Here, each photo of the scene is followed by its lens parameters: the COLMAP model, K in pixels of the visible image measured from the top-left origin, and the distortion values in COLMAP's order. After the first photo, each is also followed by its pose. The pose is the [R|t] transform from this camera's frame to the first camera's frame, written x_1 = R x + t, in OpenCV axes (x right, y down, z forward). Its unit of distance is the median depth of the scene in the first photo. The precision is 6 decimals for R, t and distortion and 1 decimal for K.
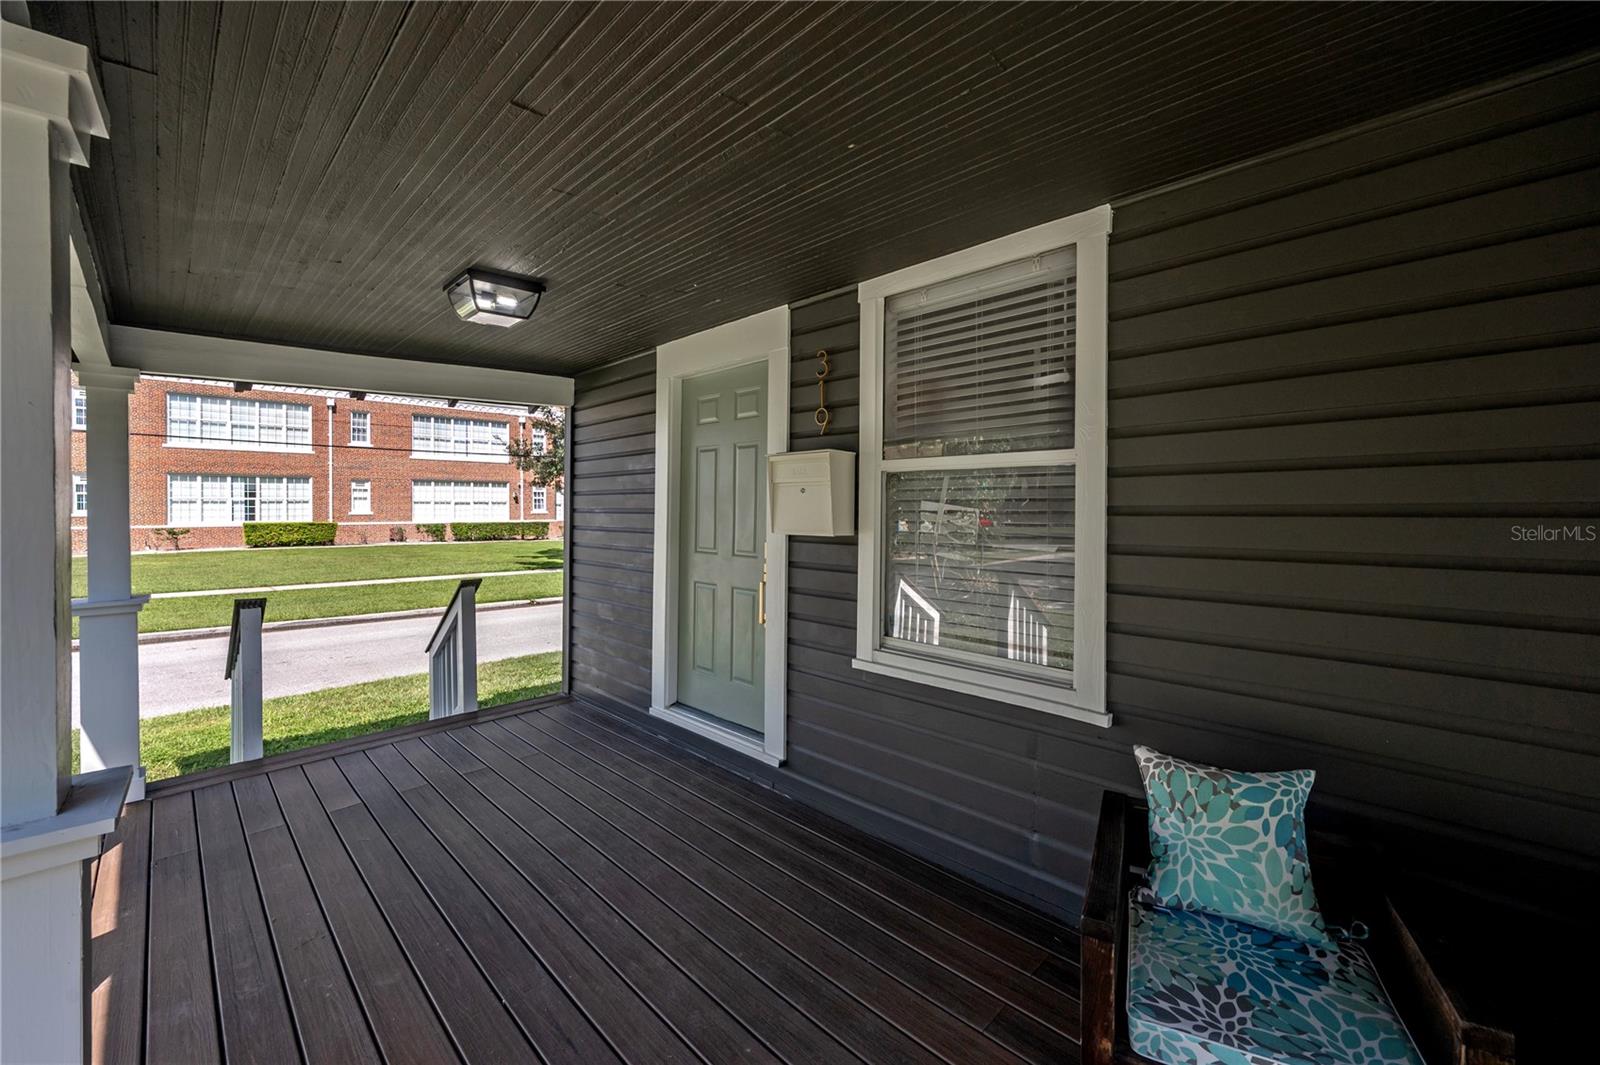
lens RADIAL K [[639.2, 0, 806.3], [0, 639.2, 531.4], [0, 0, 1]] dist [-0.003455, 0.000079]
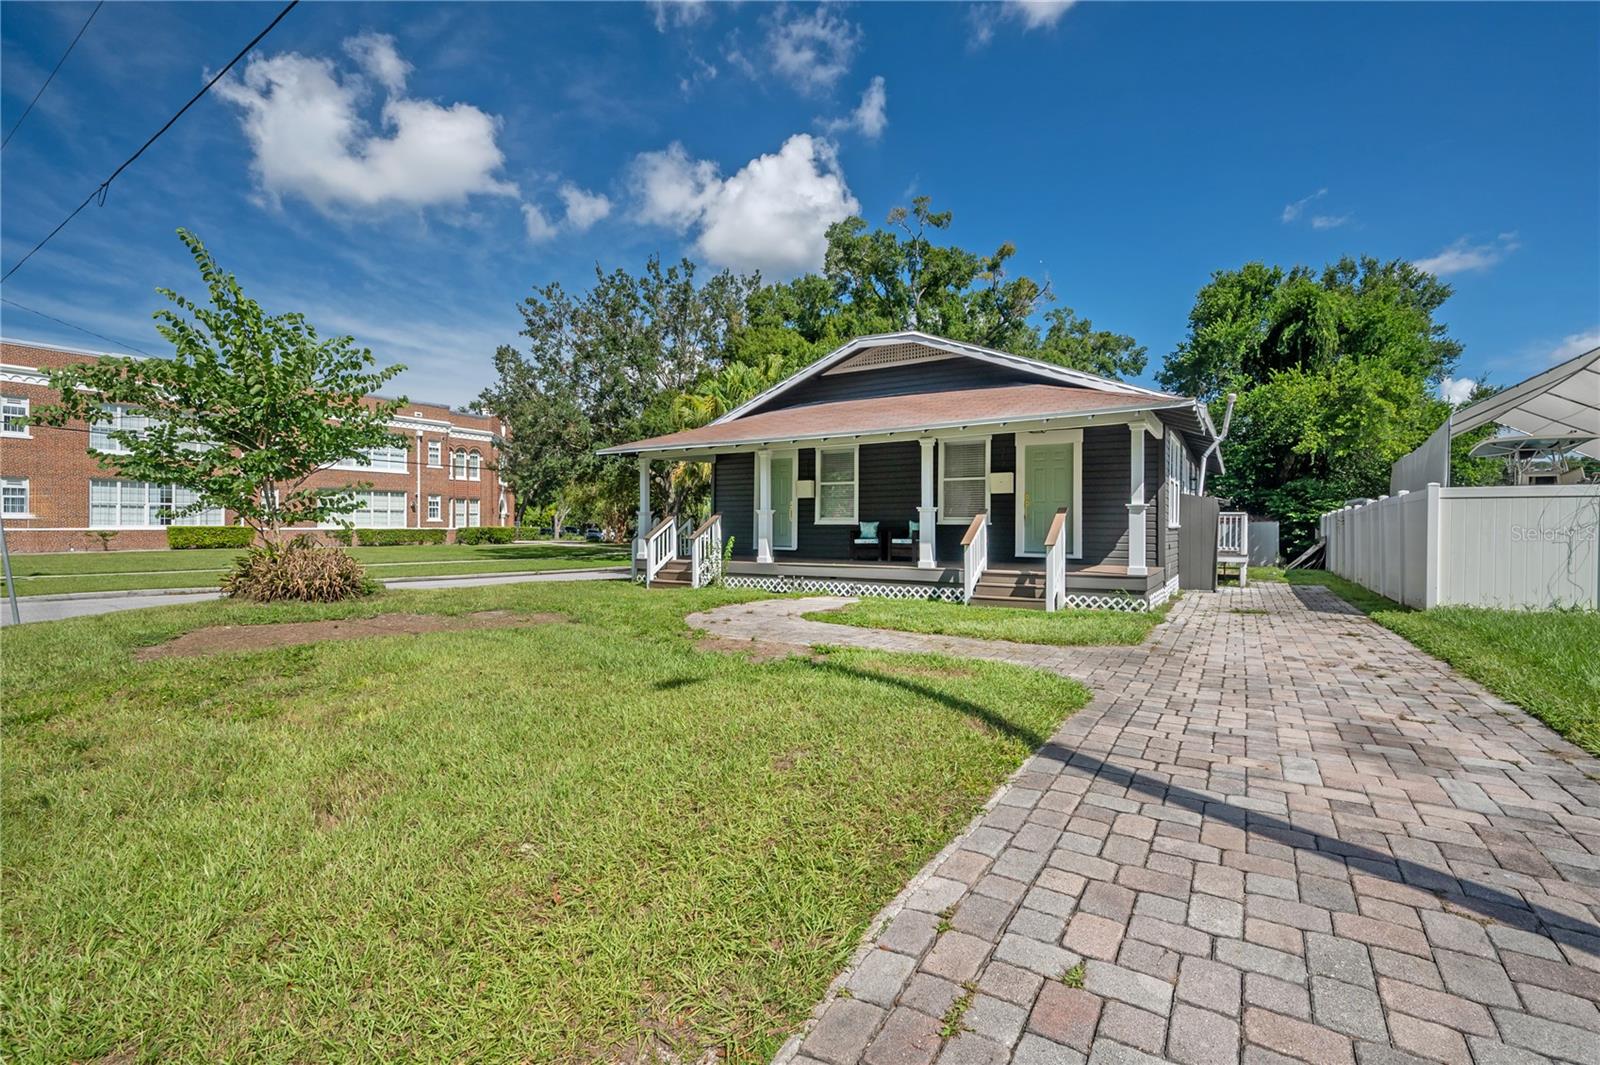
lens RADIAL K [[709.8, 0, 800.0], [0, 709.8, 532.5], [0, 0, 1]] dist [0.000738, 0.000048]
pose [[0.976818, -0.000693, 0.214070, -0.102843], [0.007022, 0.999560, -0.028806, 0.036866], [-0.213956, 0.029641, 0.976394, -0.367095]]
